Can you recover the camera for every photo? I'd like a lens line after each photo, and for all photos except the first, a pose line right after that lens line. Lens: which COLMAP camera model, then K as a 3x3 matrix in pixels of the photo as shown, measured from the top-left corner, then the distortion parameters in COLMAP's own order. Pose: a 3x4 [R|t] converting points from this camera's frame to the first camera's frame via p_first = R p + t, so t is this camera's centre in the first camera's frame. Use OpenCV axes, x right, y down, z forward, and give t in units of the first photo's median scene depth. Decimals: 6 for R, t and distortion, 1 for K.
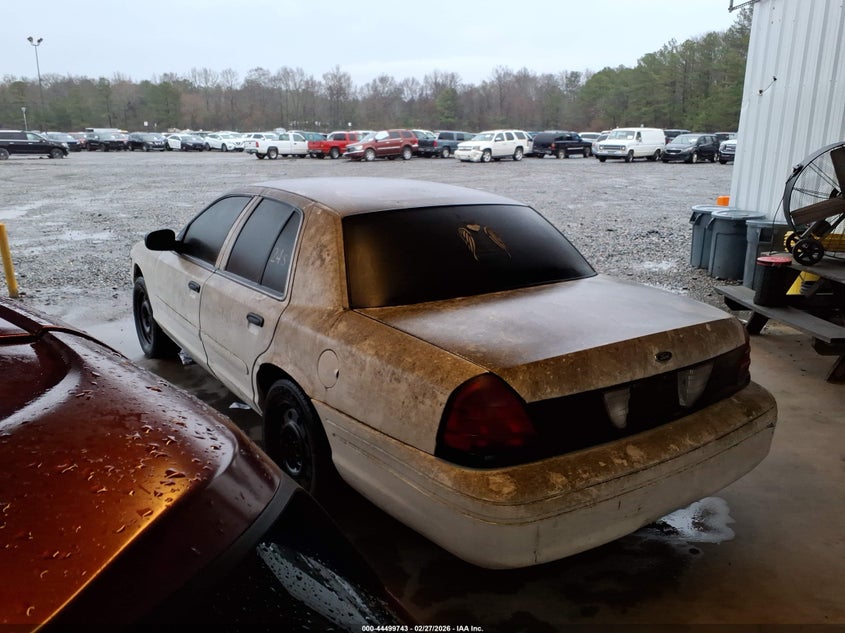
lens RADIAL K [[650.6, 0, 422.5], [0, 650.6, 316.5], [0, 0, 1]] dist [0.088690, -0.086140]
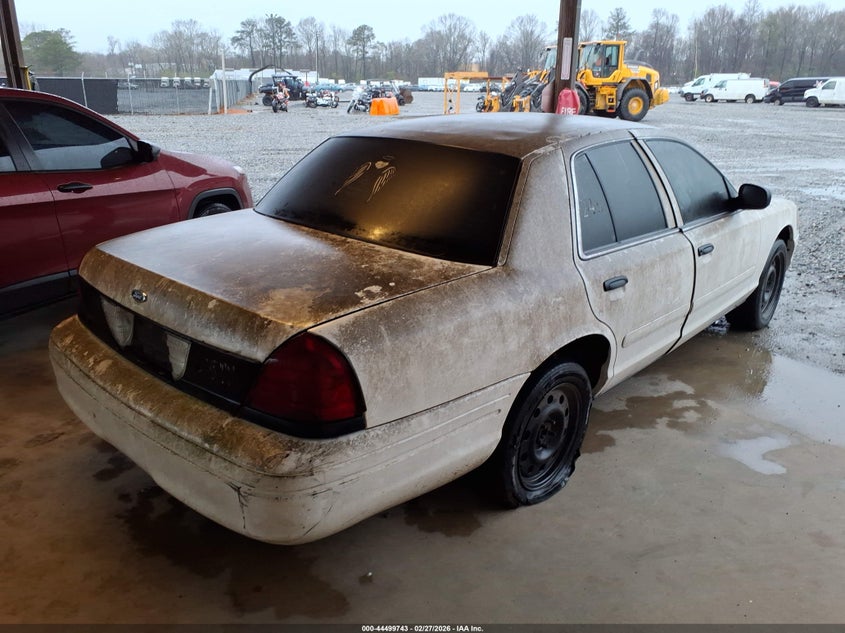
lens RADIAL K [[650.6, 0, 422.5], [0, 650.6, 316.5], [0, 0, 1]] dist [0.088690, -0.086140]
pose [[0.193444, 0.305985, -0.932176, 1.300280], [-0.239792, 0.936053, 0.257497, -0.243835], [0.951357, 0.173717, 0.254446, 1.136435]]
